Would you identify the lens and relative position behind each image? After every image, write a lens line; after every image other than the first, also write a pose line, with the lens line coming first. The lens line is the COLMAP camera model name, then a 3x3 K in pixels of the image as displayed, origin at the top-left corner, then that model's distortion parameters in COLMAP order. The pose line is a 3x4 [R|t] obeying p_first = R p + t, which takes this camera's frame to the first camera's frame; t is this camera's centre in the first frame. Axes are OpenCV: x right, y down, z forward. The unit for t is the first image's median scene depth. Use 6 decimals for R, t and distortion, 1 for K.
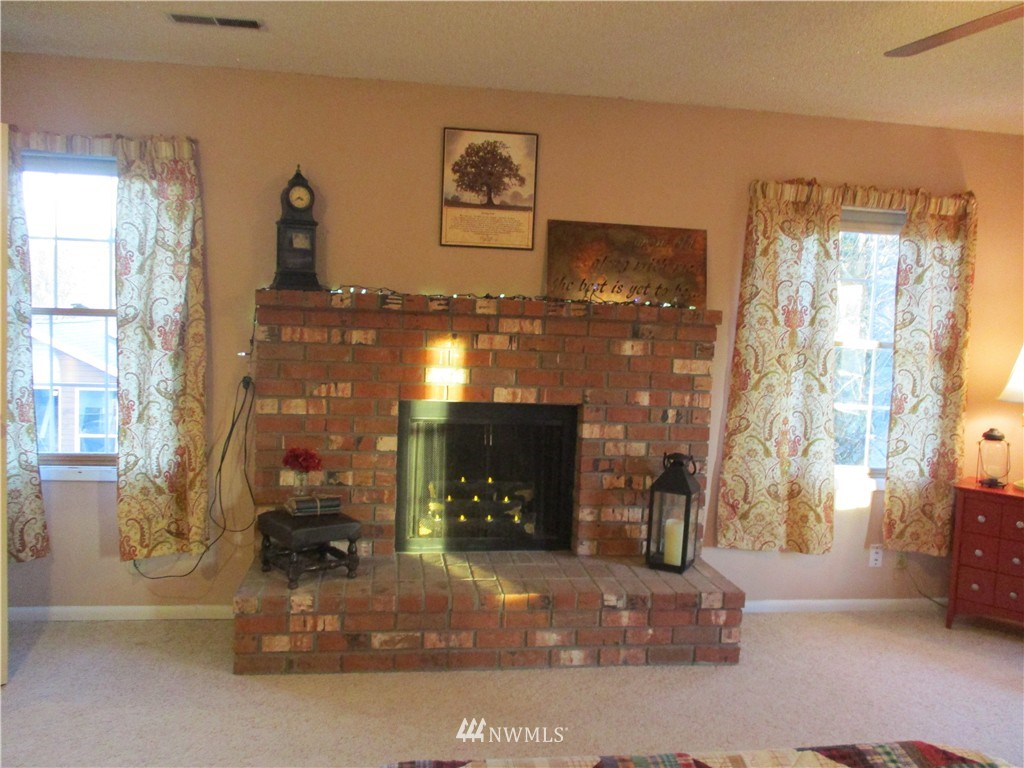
lens RADIAL K [[876.4, 0, 512.7], [0, 876.4, 377.2], [0, 0, 1]] dist [-0.008465, 0.021921]
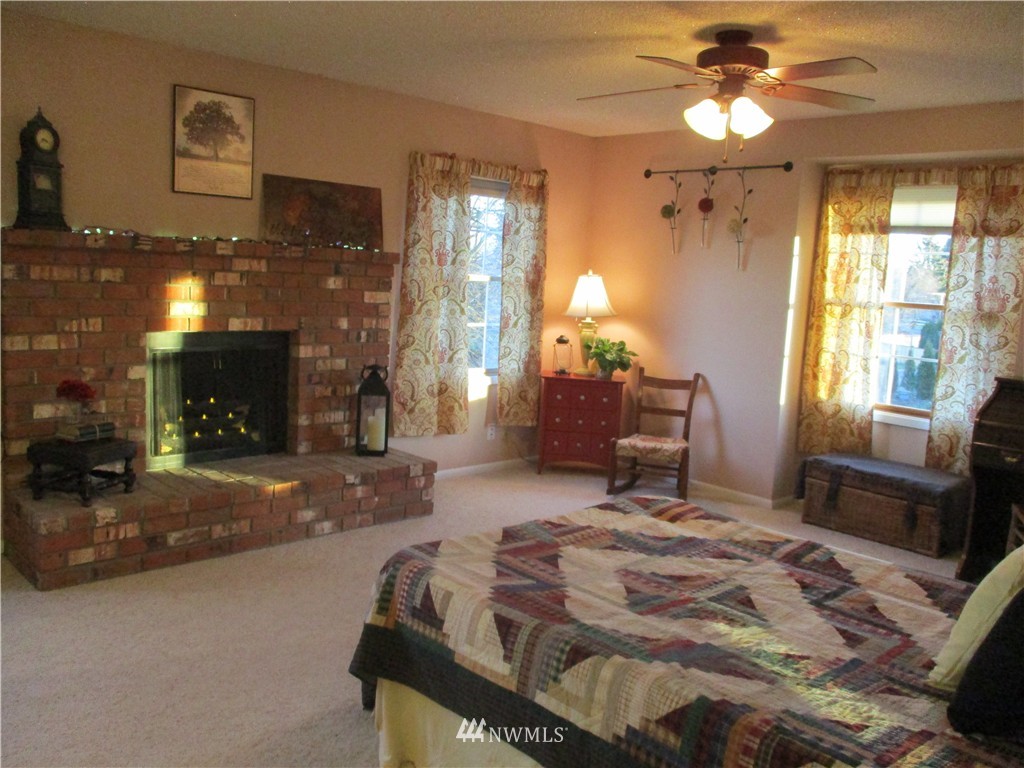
lens RADIAL K [[876.4, 0, 516.6], [0, 876.4, 384.3], [0, 0, 1]] dist [-0.008465, 0.021921]
pose [[0.820944, -0.075781, 0.565958, -0.367314], [0.028388, 0.995345, 0.092097, 0.002784], [-0.570303, -0.059540, 0.819274, -0.171845]]
